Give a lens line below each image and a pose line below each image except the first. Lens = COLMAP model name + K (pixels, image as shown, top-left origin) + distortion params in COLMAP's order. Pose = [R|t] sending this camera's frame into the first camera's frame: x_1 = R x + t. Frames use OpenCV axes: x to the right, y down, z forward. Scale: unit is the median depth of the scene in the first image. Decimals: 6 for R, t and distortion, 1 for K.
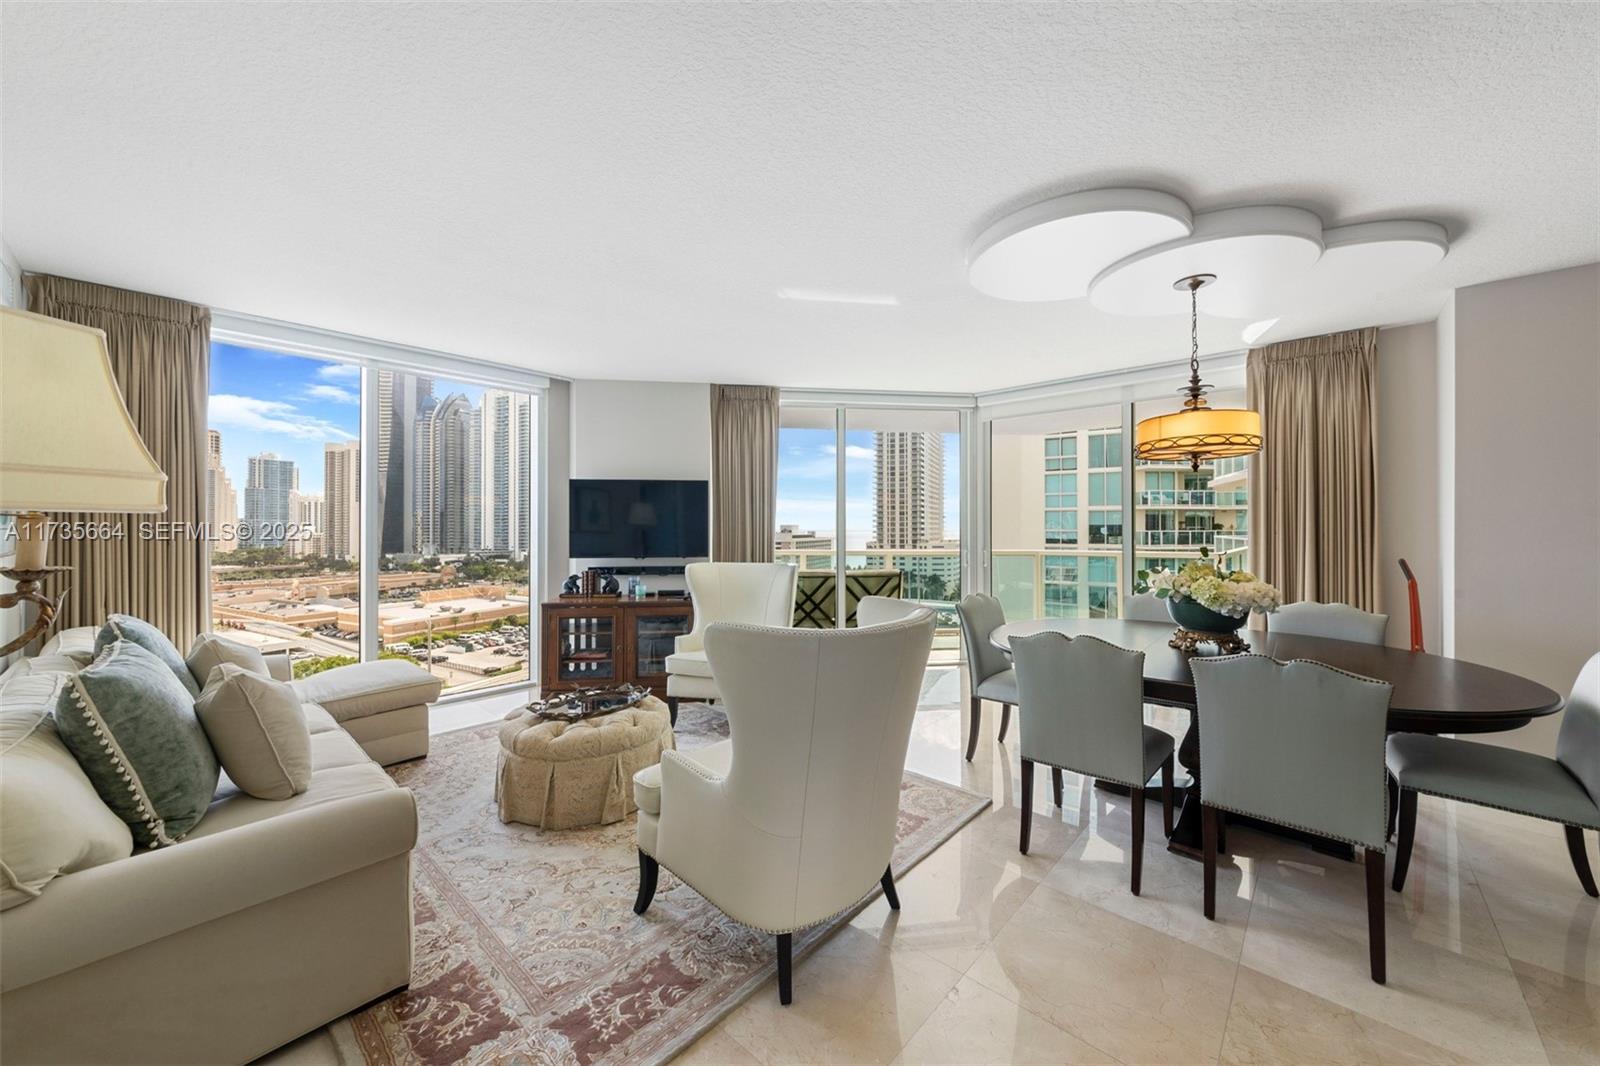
lens RADIAL K [[584.6, 0, 808.3], [0, 584.6, 524.0], [0, 0, 1]] dist [-0.002086, 0.000210]
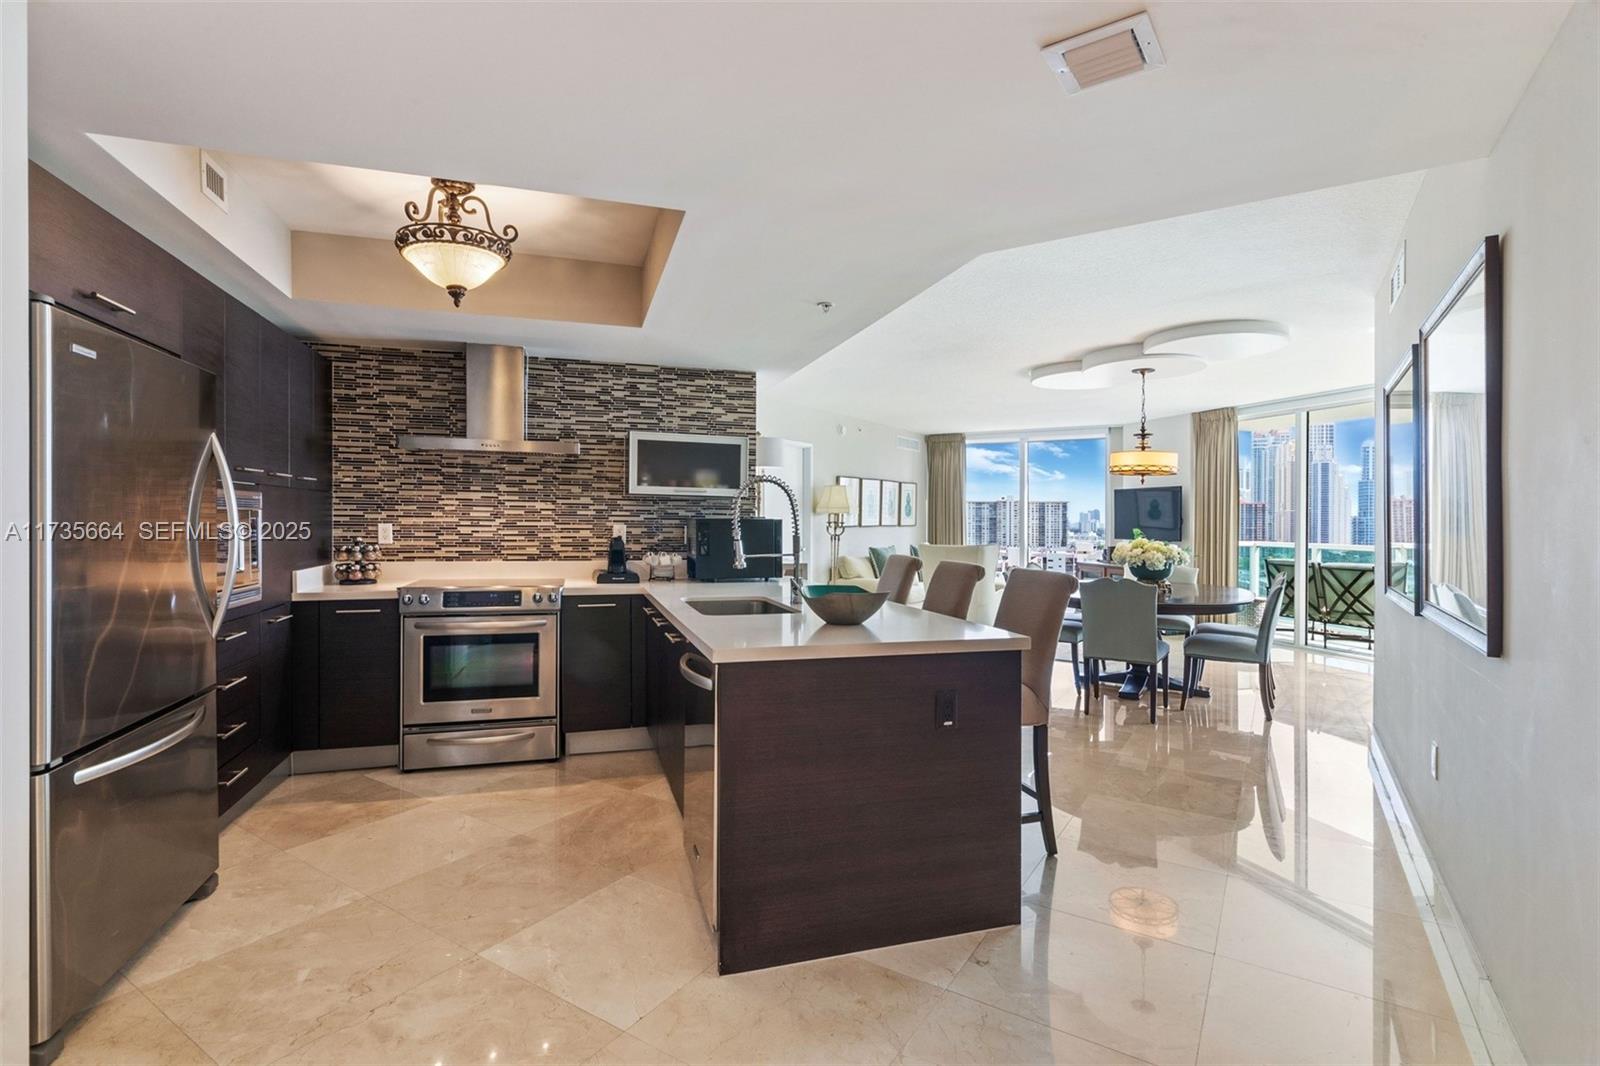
lens RADIAL K [[754.7, 0, 803.6], [0, 754.7, 526.9], [0, 0, 1]] dist [0.002002, 0.000011]
pose [[0.165363, 0.010899, -0.986173, 1.665459], [-0.005235, 0.999935, 0.010173, 0.010245], [0.986219, 0.003481, 0.165409, -0.197625]]
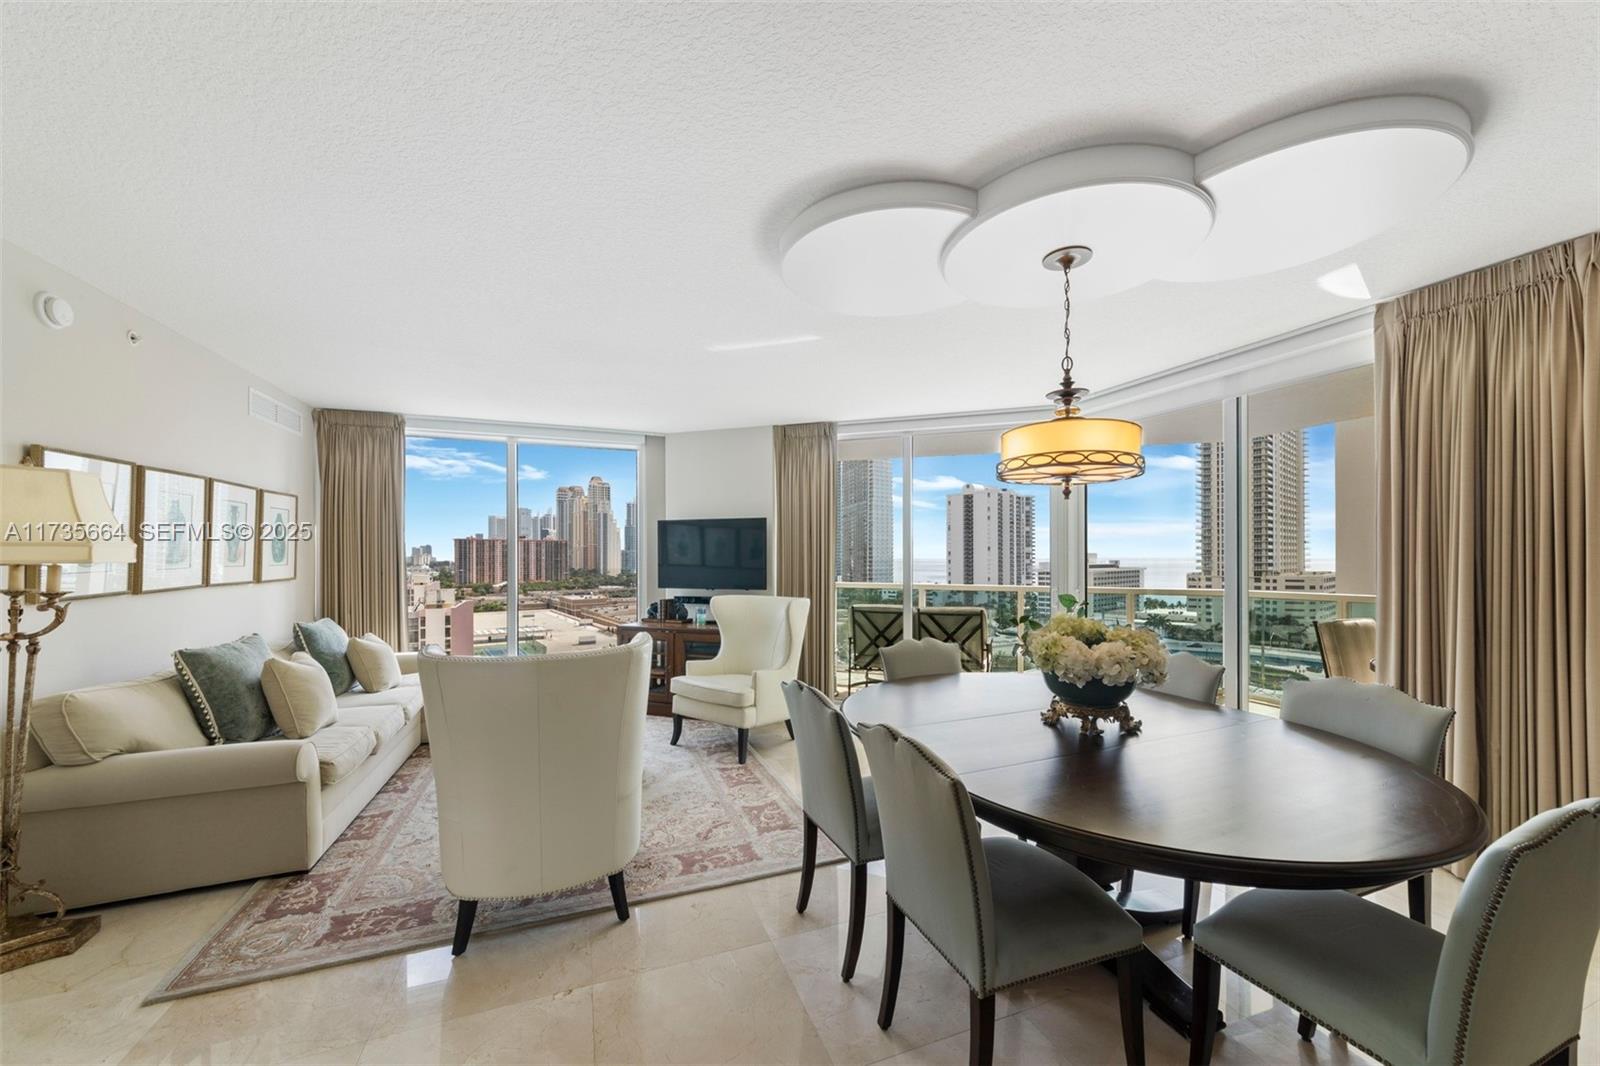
lens RADIAL K [[598.1, 0, 813.7], [0, 598.1, 554.0], [0, 0, 1]] dist [0.000461, -0.000040]
pose [[0.894678, -0.003401, -0.446699, 0.453266], [0.004389, 0.999990, 0.001177, -0.010813], [0.446690, -0.003014, 0.894684, 0.076478]]
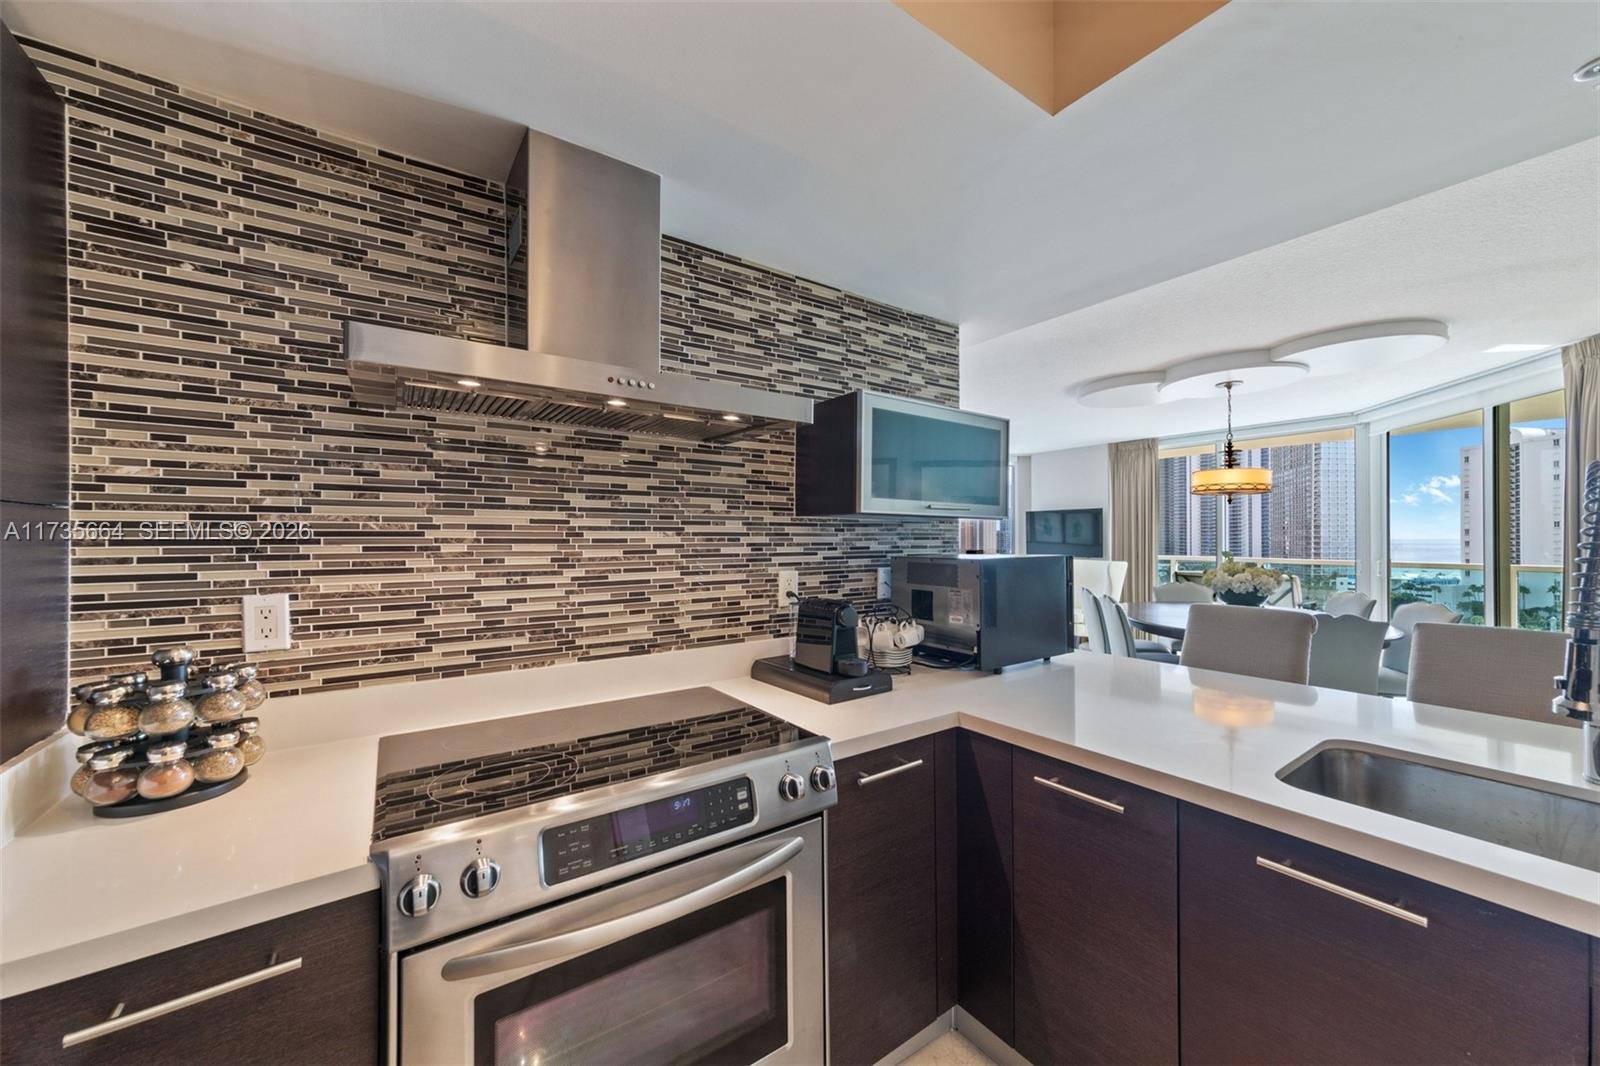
lens RADIAL K [[586.6, 0, 809.3], [0, 586.6, 533.1], [0, 0, 1]] dist [-0.008069, 0.005750]
pose [[0.467143, -0.008858, -0.884137, 0.968767], [0.008516, 0.999949, -0.005519, -0.006946], [0.884141, -0.004951, 0.467194, -0.475560]]
